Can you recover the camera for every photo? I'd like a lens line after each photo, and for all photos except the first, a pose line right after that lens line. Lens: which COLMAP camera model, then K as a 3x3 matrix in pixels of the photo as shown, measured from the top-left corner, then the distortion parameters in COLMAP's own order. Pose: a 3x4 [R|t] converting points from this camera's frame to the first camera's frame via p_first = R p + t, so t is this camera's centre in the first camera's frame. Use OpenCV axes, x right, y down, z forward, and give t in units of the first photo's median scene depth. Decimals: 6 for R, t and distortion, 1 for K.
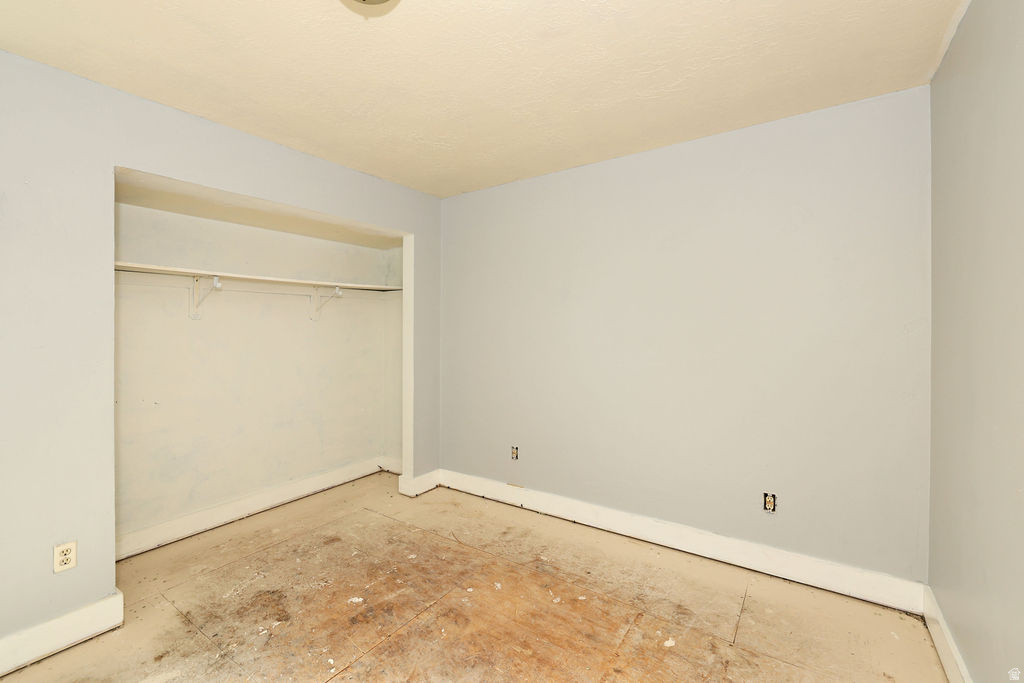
lens RADIAL K [[435.4, 0, 512.1], [0, 435.4, 336.9], [0, 0, 1]] dist [-0.002939, -0.000508]
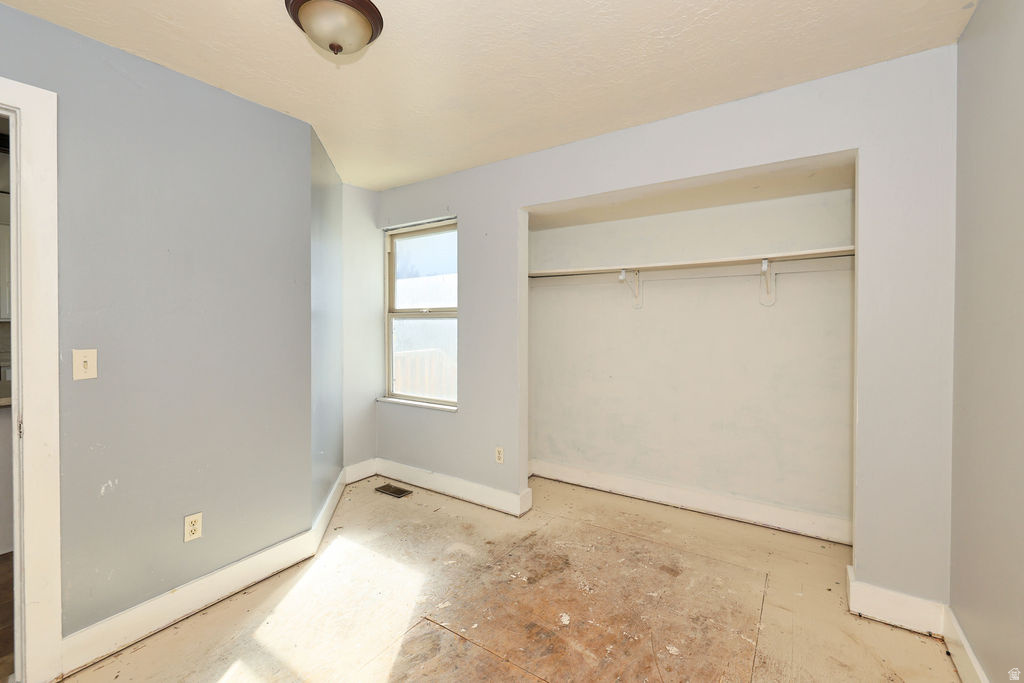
lens RADIAL K [[435.4, 0, 508.7], [0, 435.4, 318.1], [0, 0, 1]] dist [-0.002939, -0.000508]
pose [[0.002645, 0.002773, -0.999993, 0.492285], [-0.015610, 0.999874, 0.002731, -0.015929], [0.999875, 0.015603, 0.002688, 0.798088]]
